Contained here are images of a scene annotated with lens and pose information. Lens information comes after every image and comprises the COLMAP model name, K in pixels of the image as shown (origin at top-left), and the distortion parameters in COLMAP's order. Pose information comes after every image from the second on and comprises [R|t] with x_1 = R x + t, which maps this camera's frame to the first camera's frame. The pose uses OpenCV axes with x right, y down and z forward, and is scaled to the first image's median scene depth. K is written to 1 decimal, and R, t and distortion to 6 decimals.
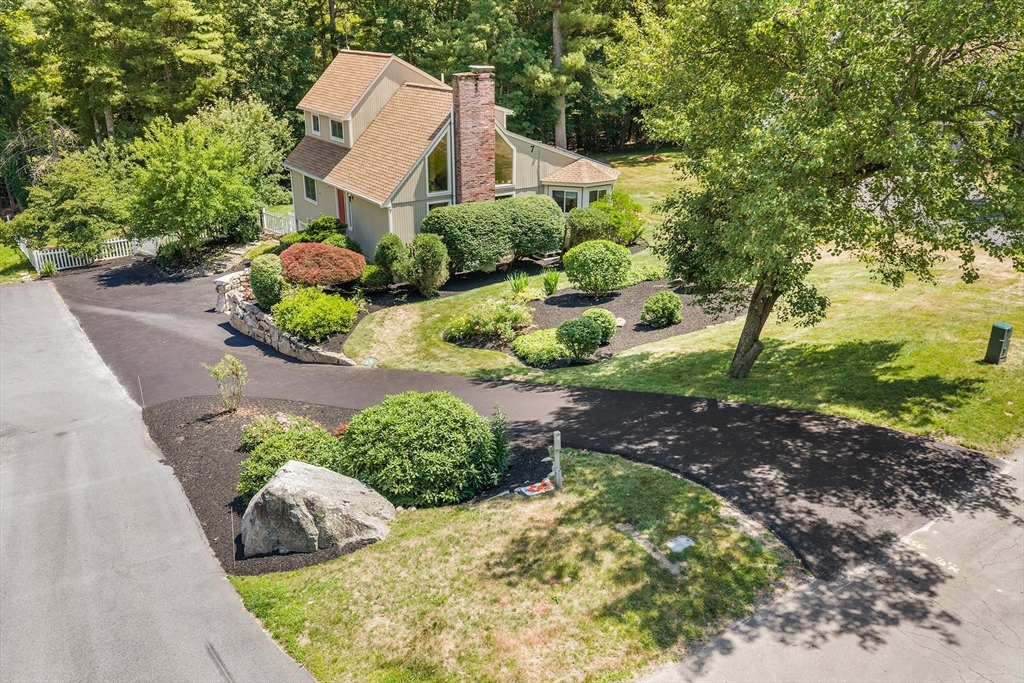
lens RADIAL K [[851.9, 0, 506.6], [0, 851.9, 378.0], [0, 0, 1]] dist [0.001237, 0.000614]
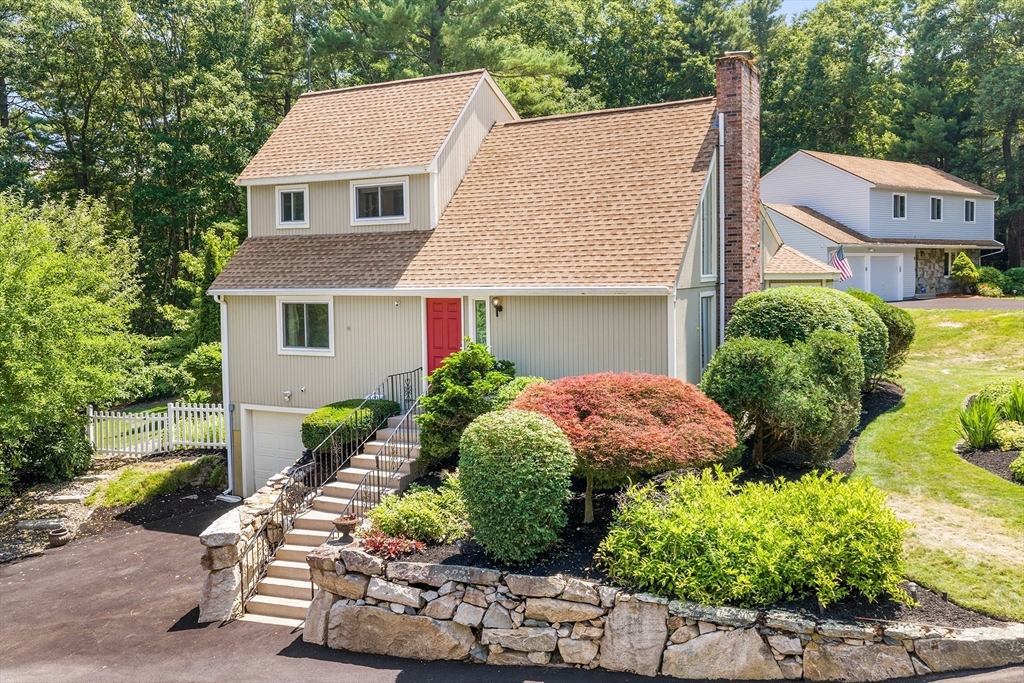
lens RADIAL K [[873.6, 0, 512.0], [0, 873.6, 341.5], [0, 0, 1]] dist [0.031920, 0.002568]
pose [[0.873661, -0.060578, 0.482749, -0.518399], [0.212107, 0.940388, -0.265858, -0.082199], [-0.437866, 0.334664, 0.834430, 0.760073]]
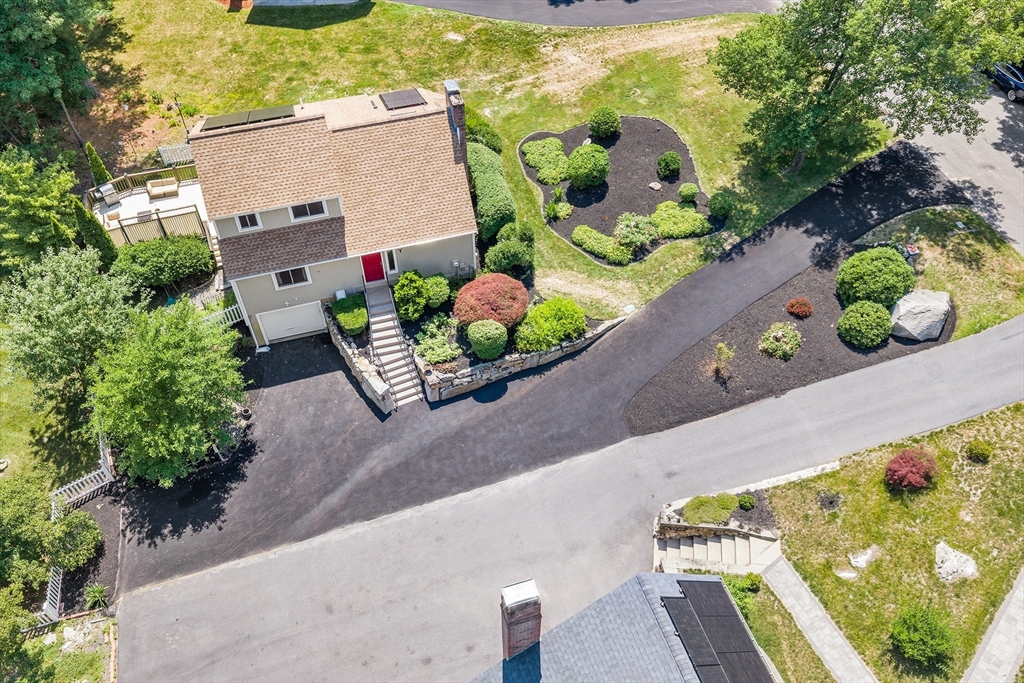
lens RADIAL K [[873.6, 0, 512.0], [0, 873.6, 341.5], [0, 0, 1]] dist [0.031920, 0.002568]
pose [[0.274237, -0.741280, 0.612615, -1.182737], [0.380169, 0.668714, 0.638979, -1.027066], [-0.883326, 0.057665, 0.465198, 0.437632]]
